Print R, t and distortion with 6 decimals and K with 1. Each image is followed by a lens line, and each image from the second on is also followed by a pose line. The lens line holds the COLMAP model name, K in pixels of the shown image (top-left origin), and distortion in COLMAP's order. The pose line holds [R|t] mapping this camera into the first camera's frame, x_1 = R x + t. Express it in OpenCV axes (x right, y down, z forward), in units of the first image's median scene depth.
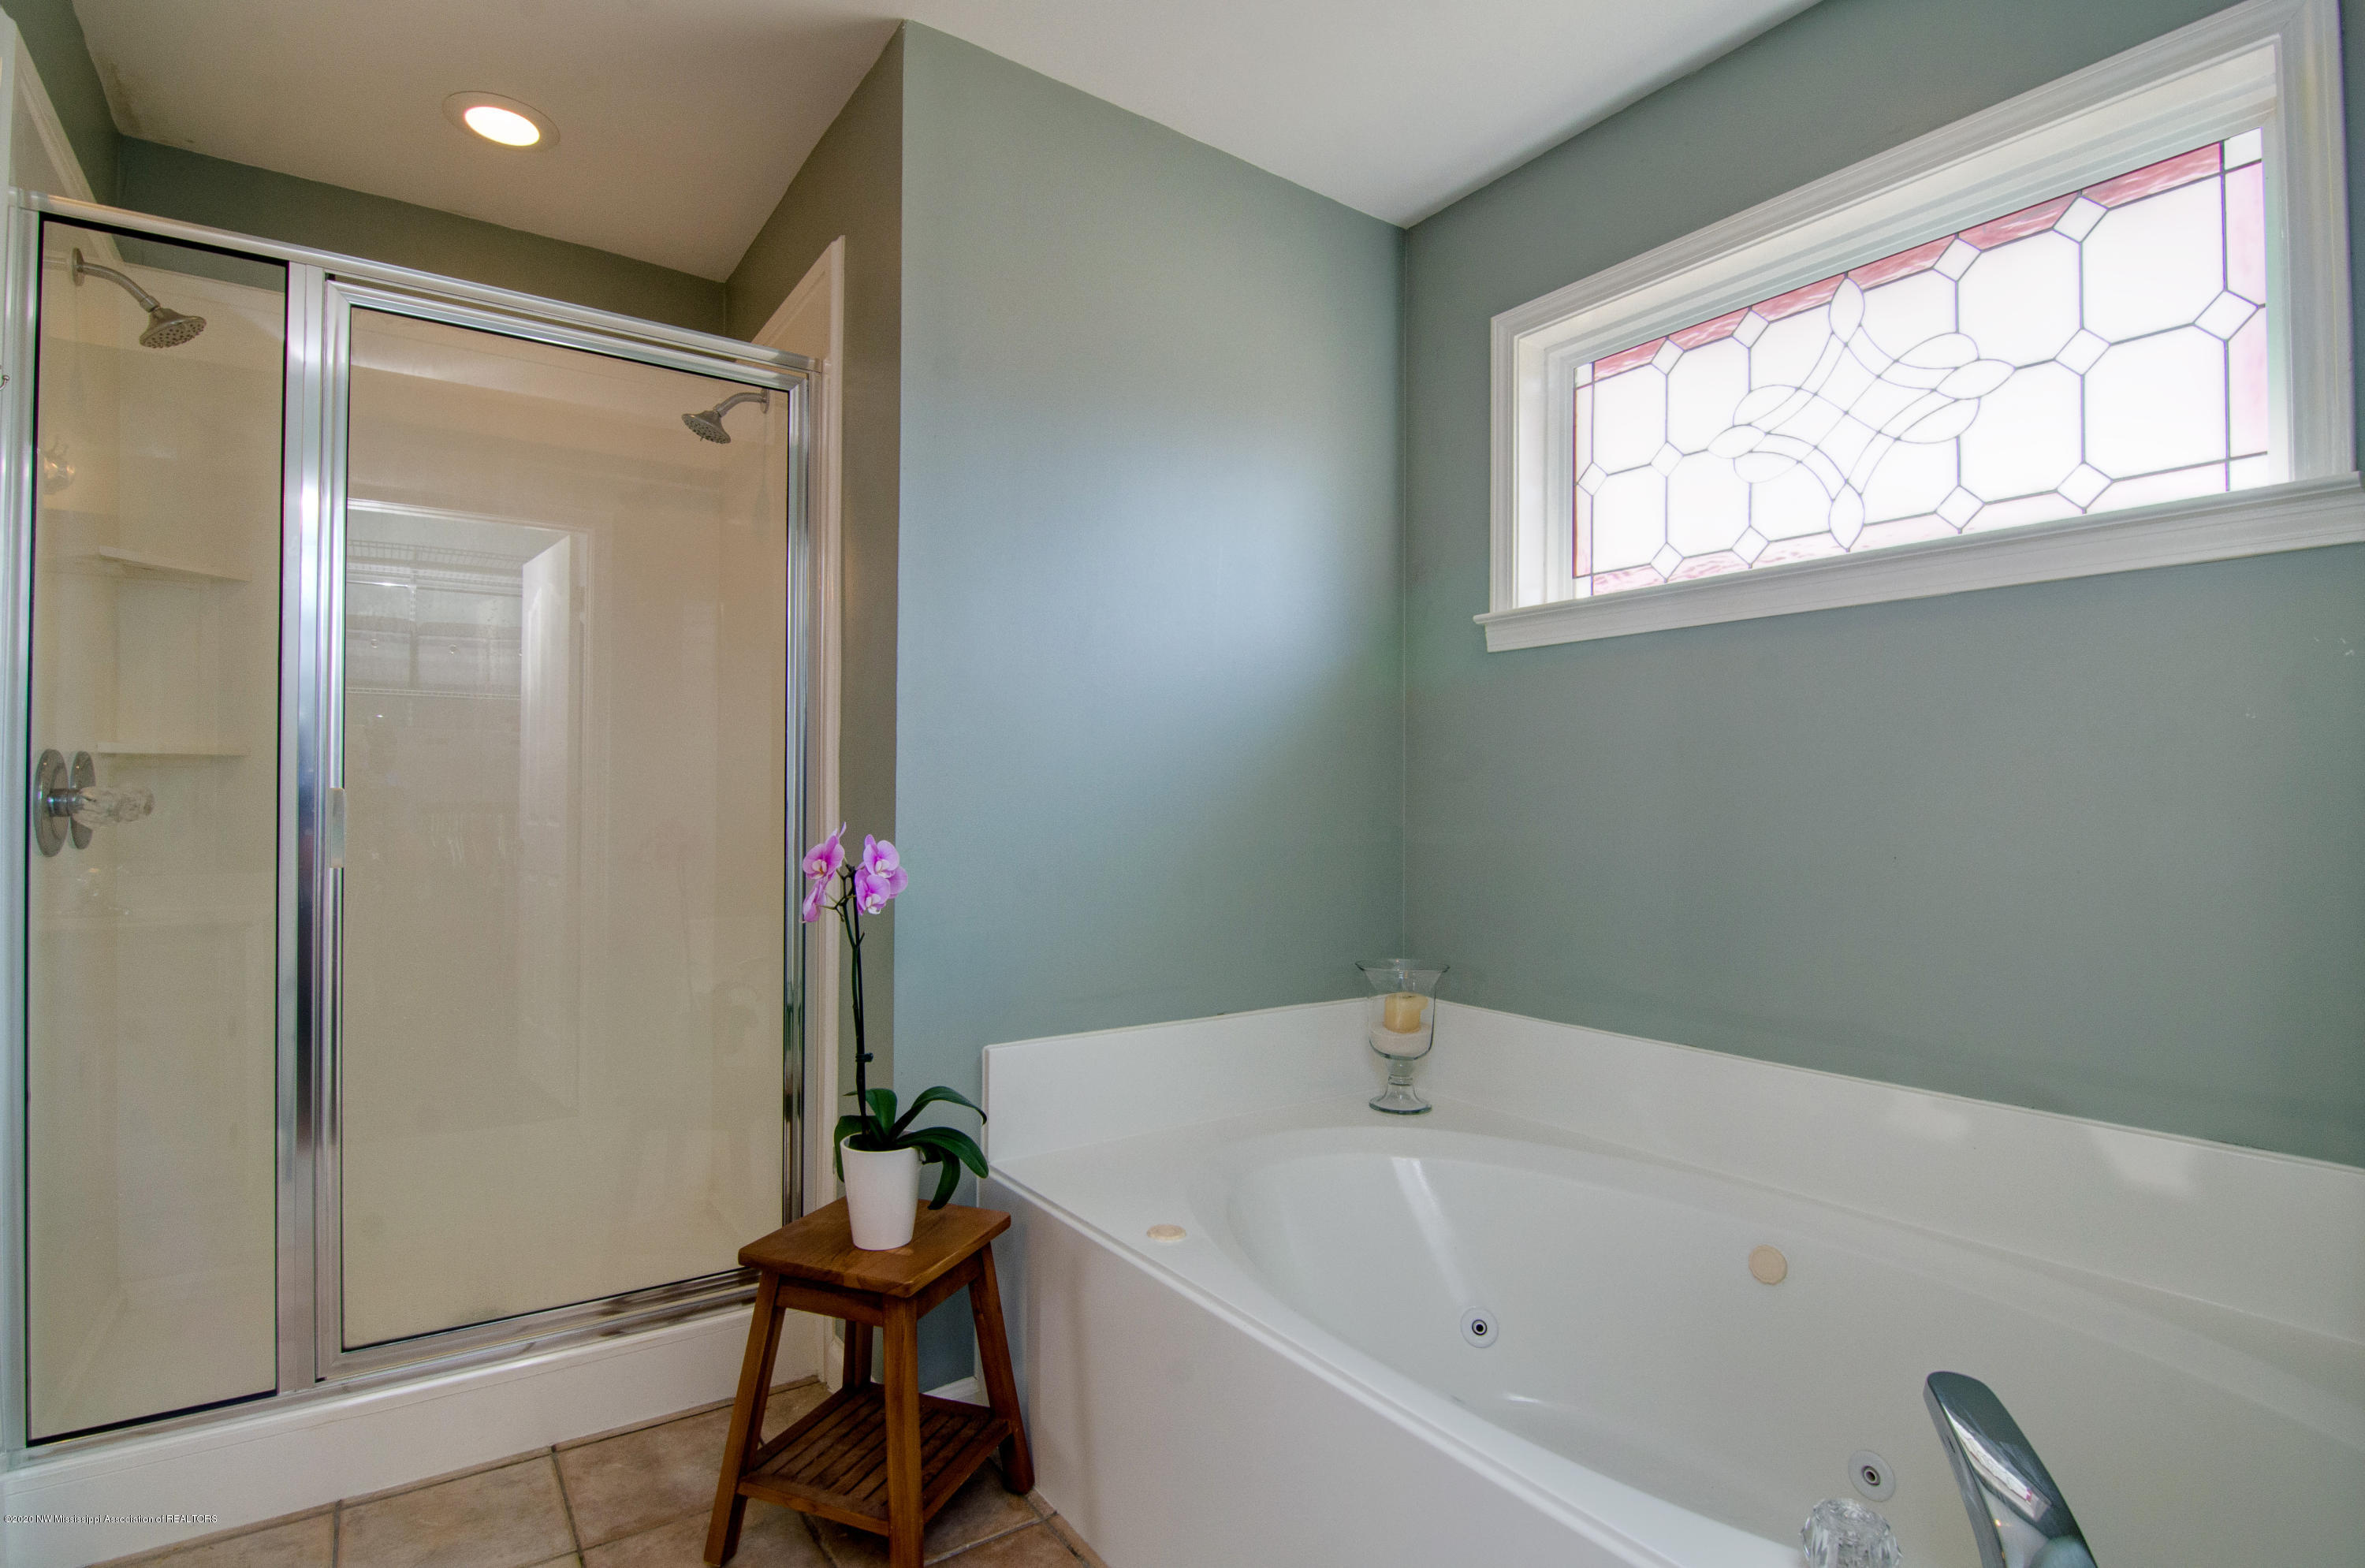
lens RADIAL K [[1147.9, 0, 1160.4], [0, 1147.9, 800.1], [0, 0, 1]] dist [-0.003540, -0.010977]
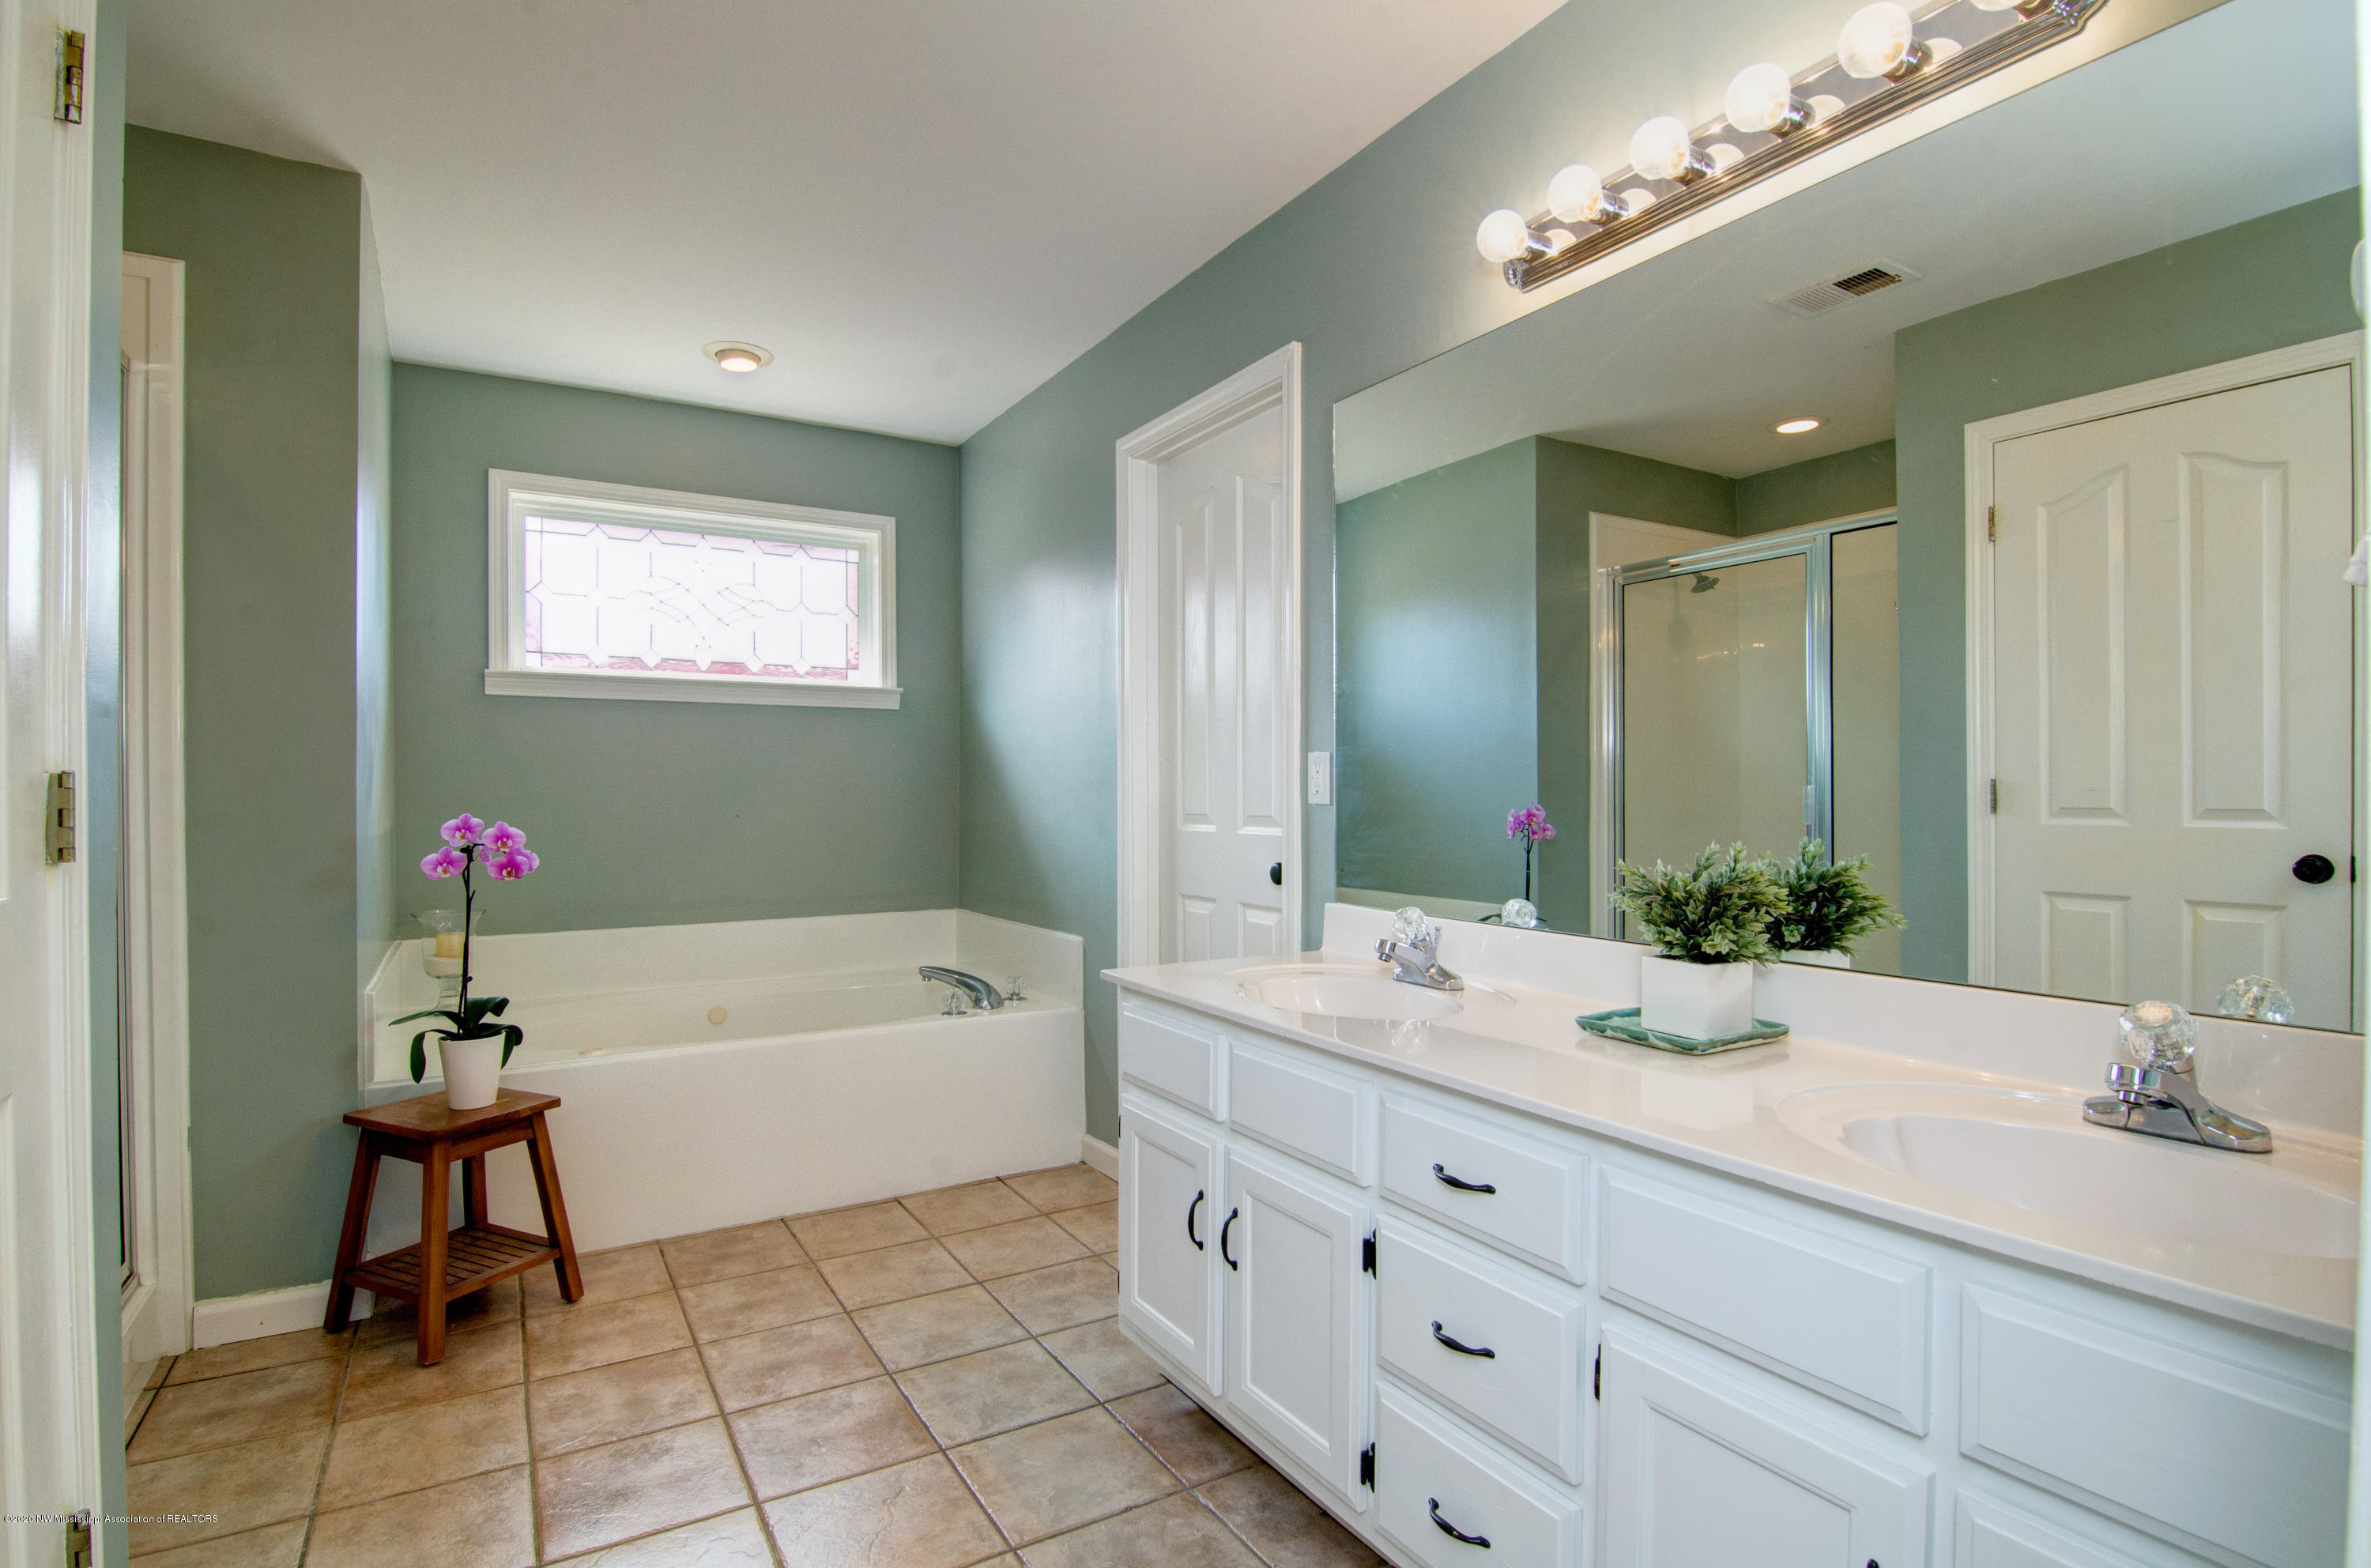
lens RADIAL K [[1150.8, 0, 1163.4], [0, 1150.8, 800.1], [0, 0, 1]] dist [-0.003540, -0.010977]
pose [[0.073195, -0.012283, 0.997242, -1.224203], [-0.000403, 0.999924, 0.012345, -0.013453], [-0.997318, -0.001306, 0.073184, 0.025585]]
